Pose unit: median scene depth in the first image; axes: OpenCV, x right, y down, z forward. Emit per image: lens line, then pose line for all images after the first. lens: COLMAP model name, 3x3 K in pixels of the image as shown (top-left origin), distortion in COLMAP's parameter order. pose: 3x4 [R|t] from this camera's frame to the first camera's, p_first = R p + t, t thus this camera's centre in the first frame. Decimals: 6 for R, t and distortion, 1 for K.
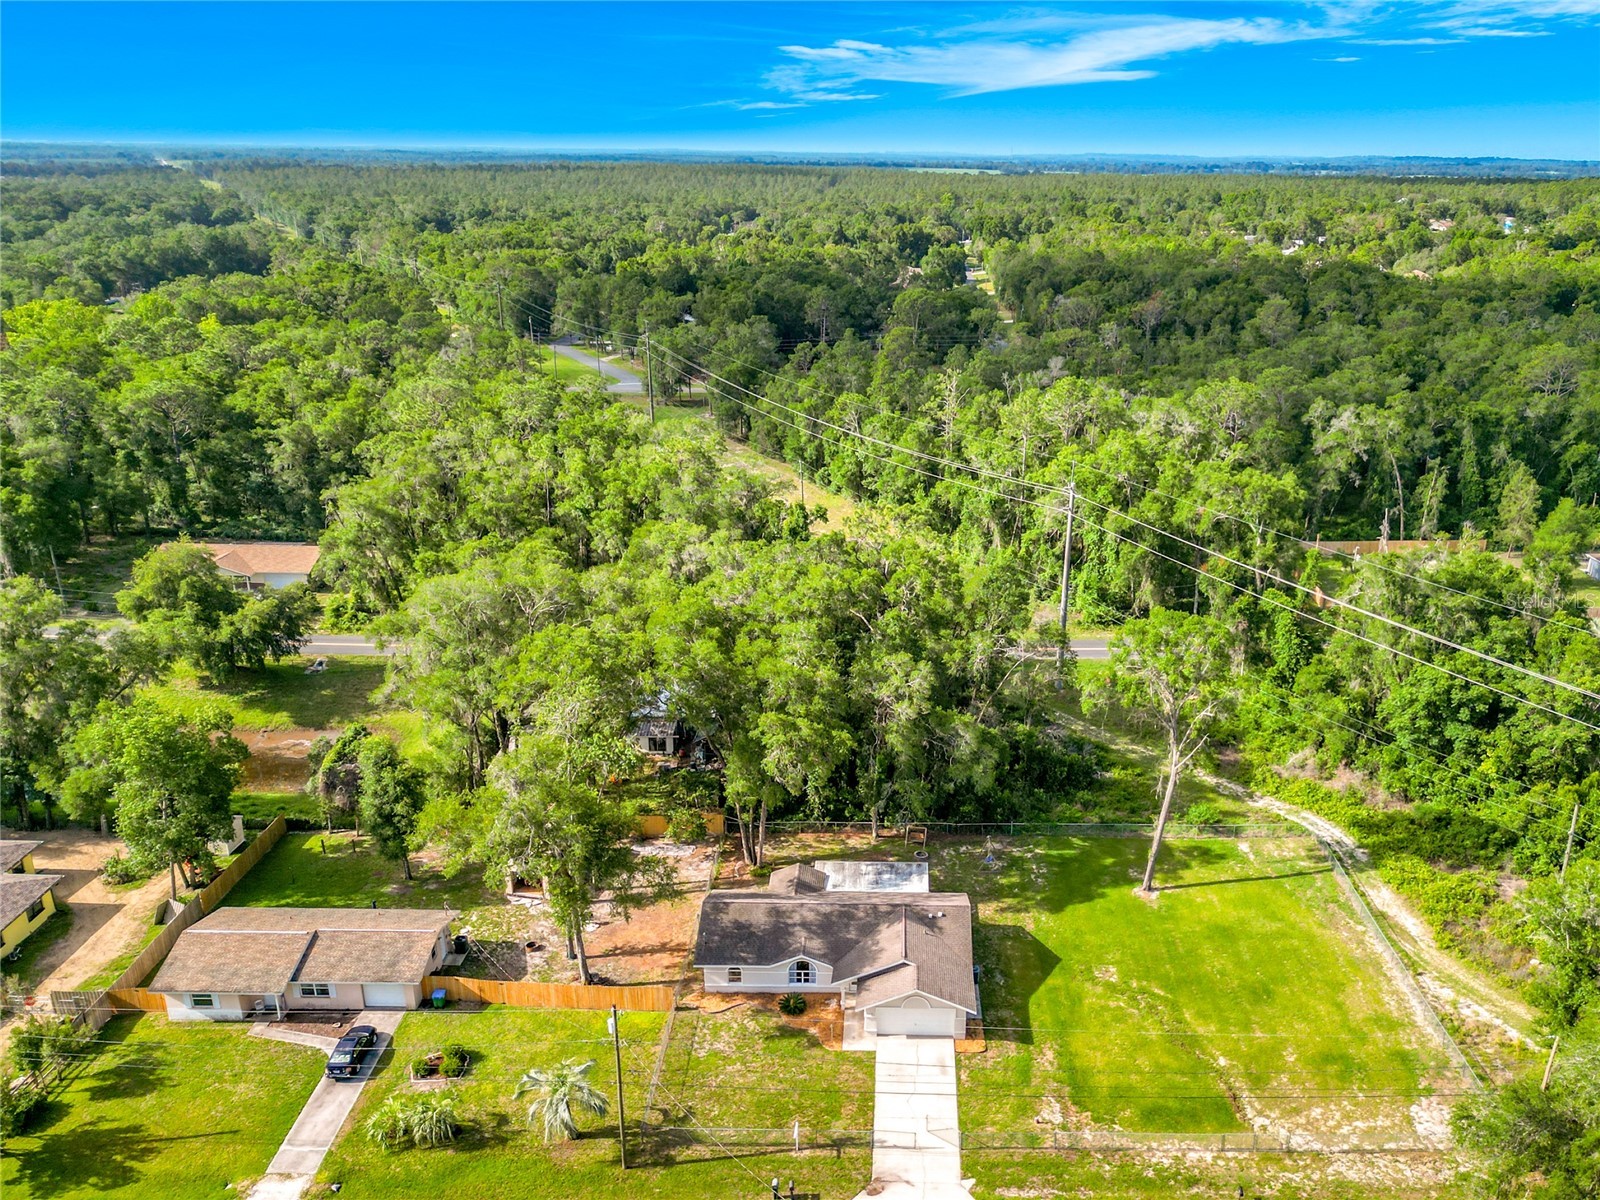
lens RADIAL K [[1194.5, 0, 867.5], [0, 1194.5, 640.9], [0, 0, 1]] dist [0.060761, -0.037200]
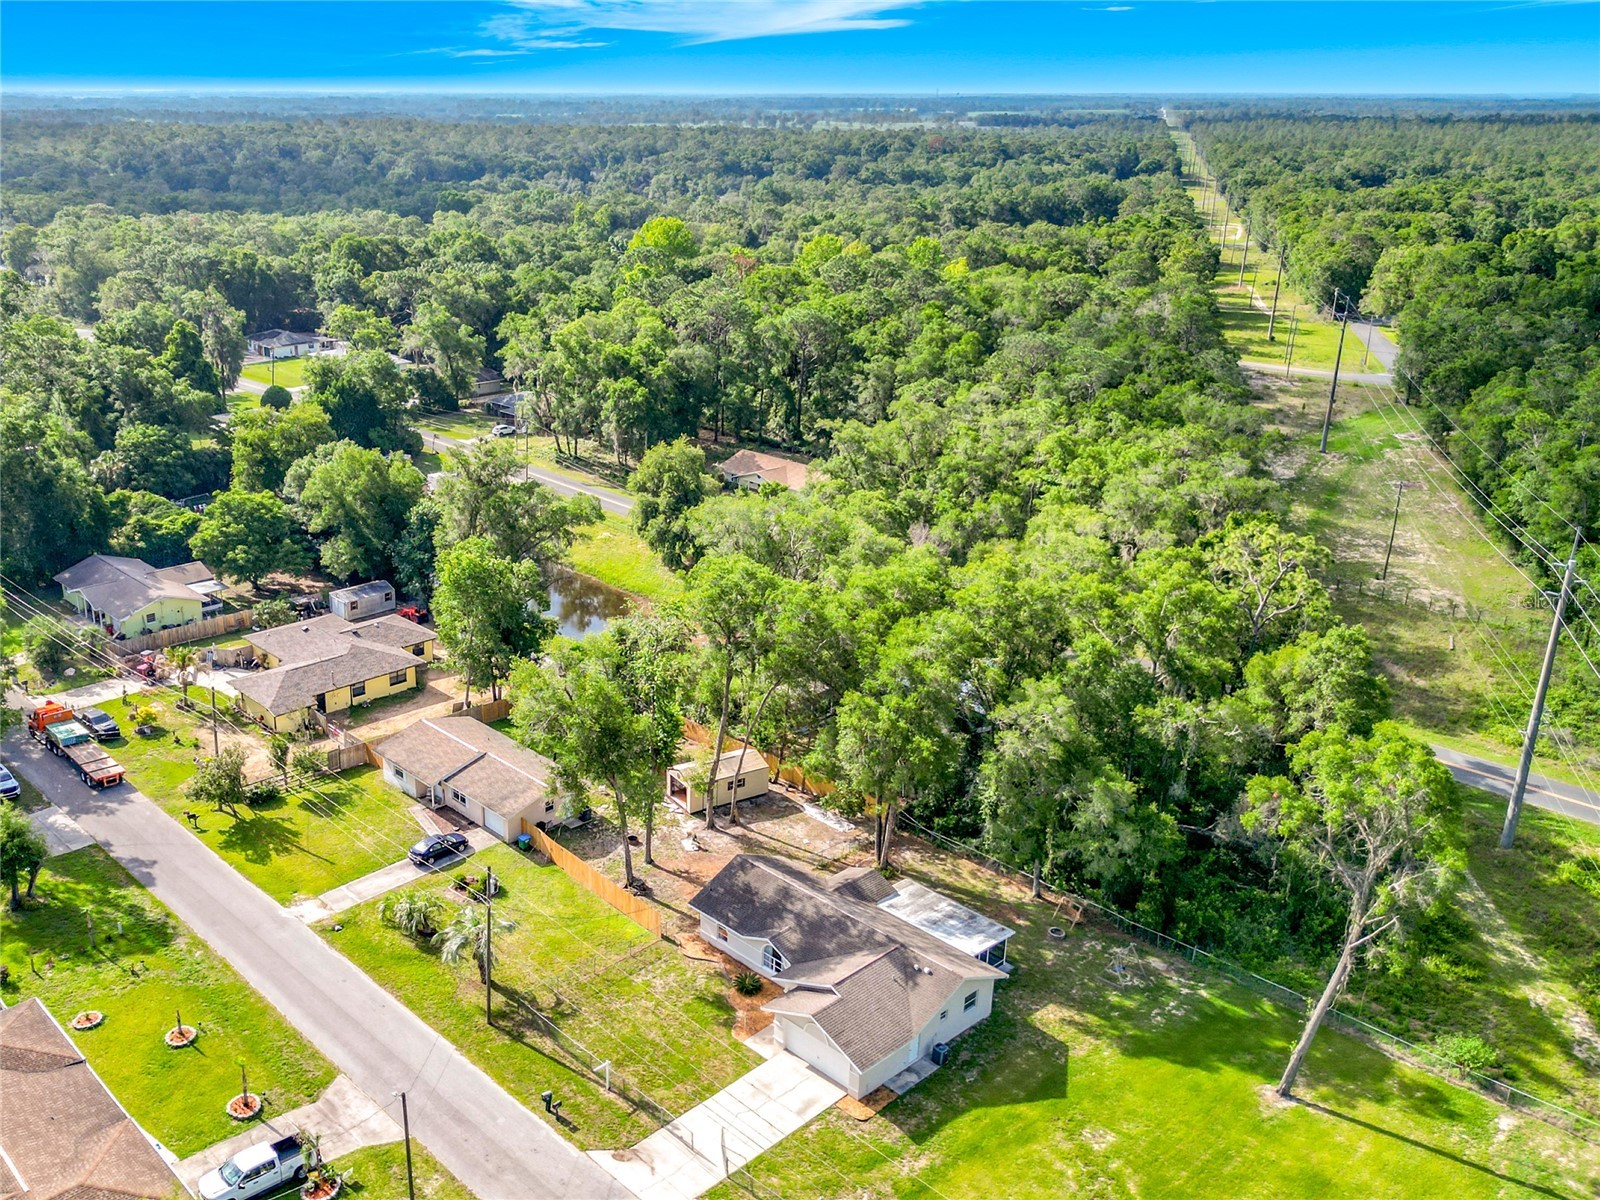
lens RADIAL K [[1326.2, 0, 722.0], [0, 1326.2, 612.4], [0, 0, 1]] dist [0.053388, -0.035412]
pose [[0.715152, 0.250351, -0.652597, 0.552466], [-0.262229, 0.961557, 0.081510, -0.063465], [0.647915, 0.112838, 0.753308, 0.161410]]
